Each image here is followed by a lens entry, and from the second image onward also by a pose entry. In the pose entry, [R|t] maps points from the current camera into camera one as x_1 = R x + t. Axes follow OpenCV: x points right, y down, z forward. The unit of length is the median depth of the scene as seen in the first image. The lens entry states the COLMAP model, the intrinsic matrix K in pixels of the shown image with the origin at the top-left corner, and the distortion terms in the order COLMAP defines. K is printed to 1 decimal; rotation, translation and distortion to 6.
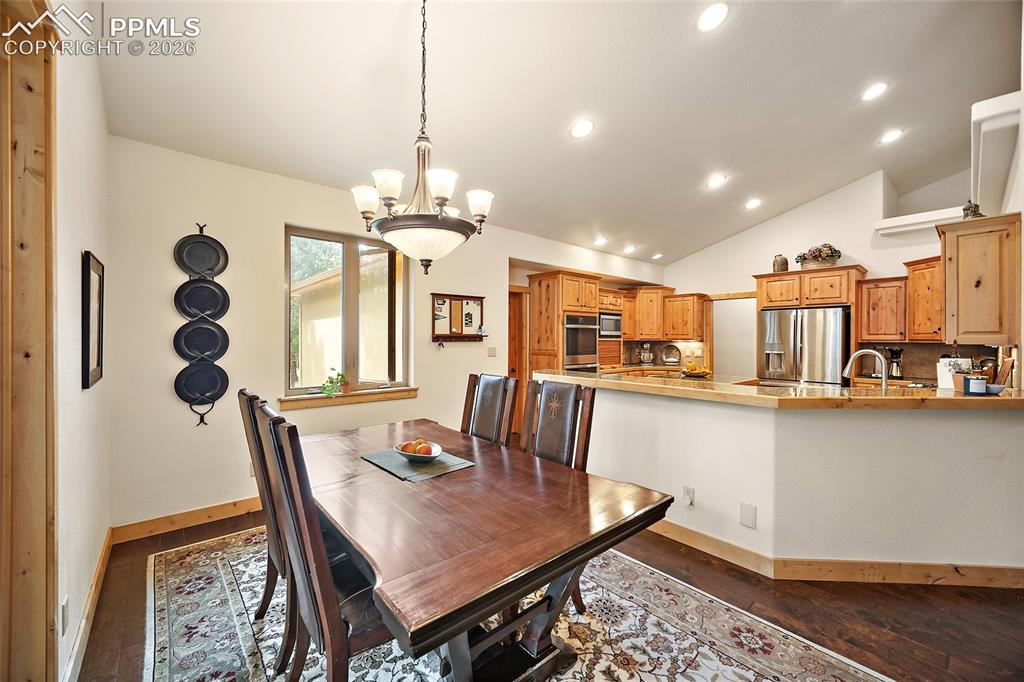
lens RADIAL K [[402.2, 0, 508.3], [0, 402.2, 340.3], [0, 0, 1]] dist [0.000153, 0.001549]
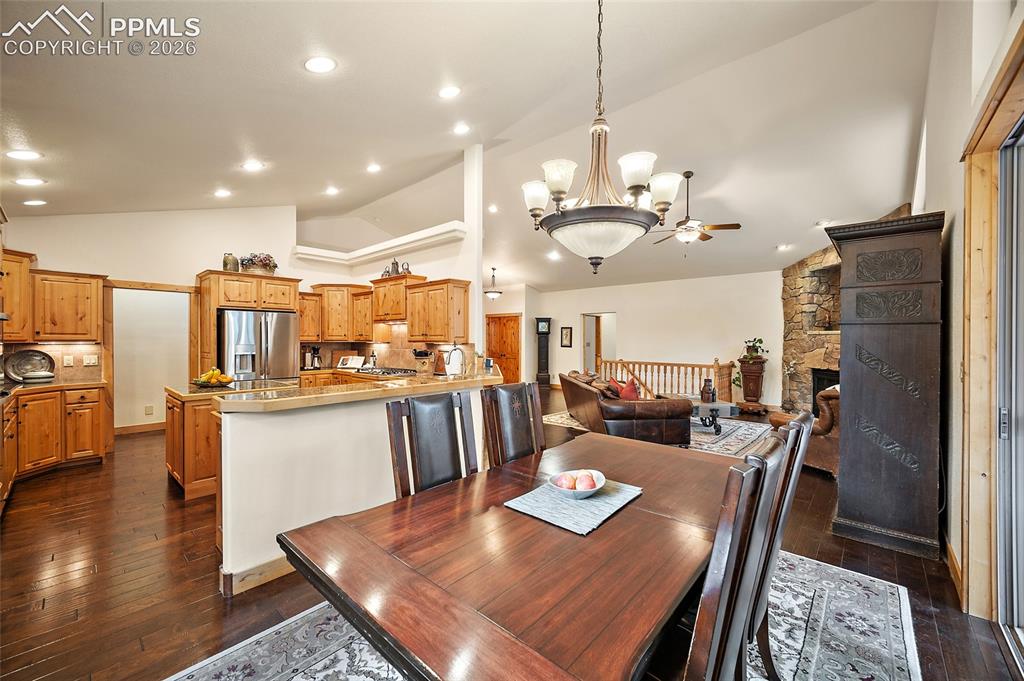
lens RADIAL K [[402.2, 0, 508.3], [0, 402.2, 340.0], [0, 0, 1]] dist [0.000153, 0.001549]
pose [[-0.126064, -0.007453, 0.991994, -0.487666], [0.002884, 0.999965, 0.007880, -0.010954], [-0.992018, 0.003855, -0.126038, 0.584306]]
